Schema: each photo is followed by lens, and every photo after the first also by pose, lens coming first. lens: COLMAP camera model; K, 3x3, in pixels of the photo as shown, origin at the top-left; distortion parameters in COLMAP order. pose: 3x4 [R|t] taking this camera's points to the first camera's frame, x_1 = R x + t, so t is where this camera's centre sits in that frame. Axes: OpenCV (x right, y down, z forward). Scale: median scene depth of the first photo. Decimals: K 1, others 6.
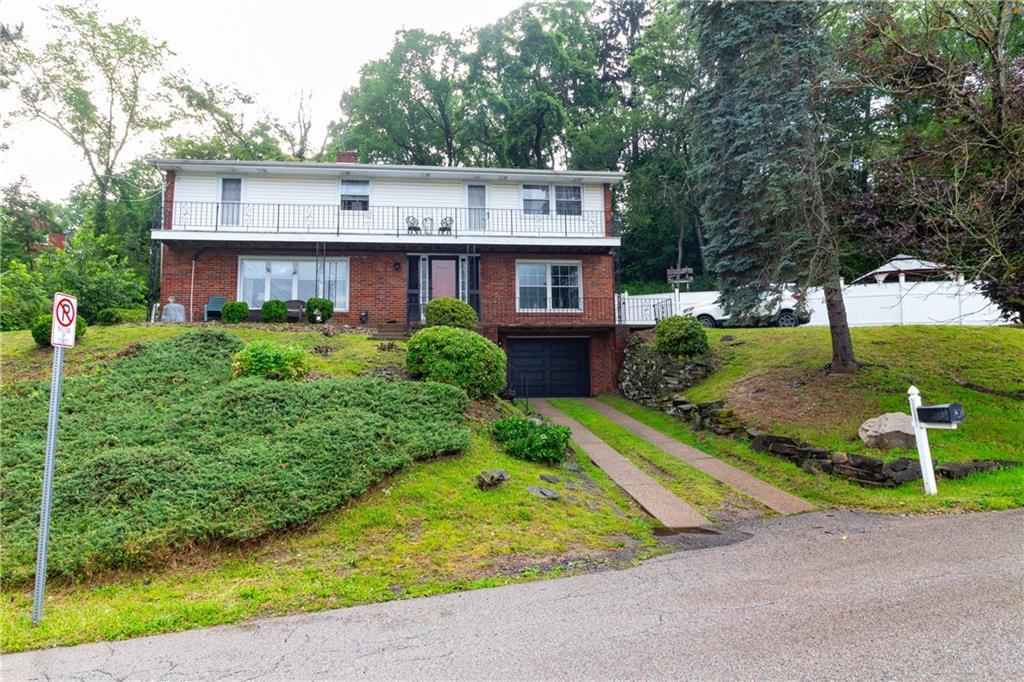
lens RADIAL K [[653.6, 0, 511.8], [0, 653.6, 344.8], [0, 0, 1]] dist [-0.001310, 0.001664]
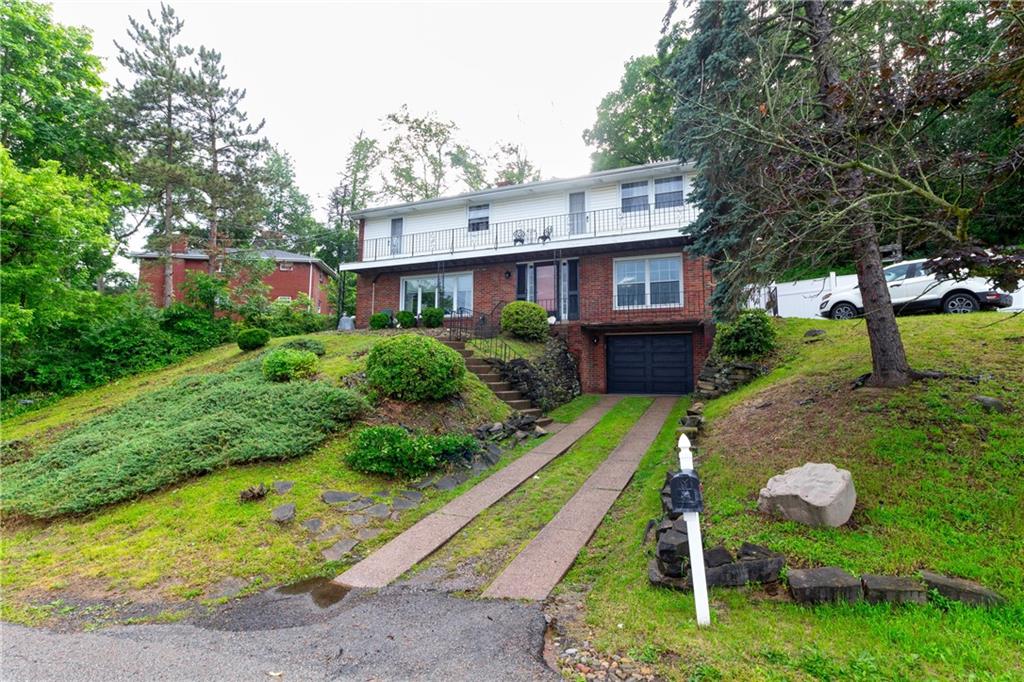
lens RADIAL K [[528.8, 0, 511.7], [0, 528.8, 335.6], [0, 0, 1]] dist [0.007504, 0.000670]
pose [[0.844241, -0.018632, -0.535639, 0.321687], [0.022092, 0.999756, 0.000043, -0.013471], [0.535508, -0.011869, 0.844447, 0.216845]]
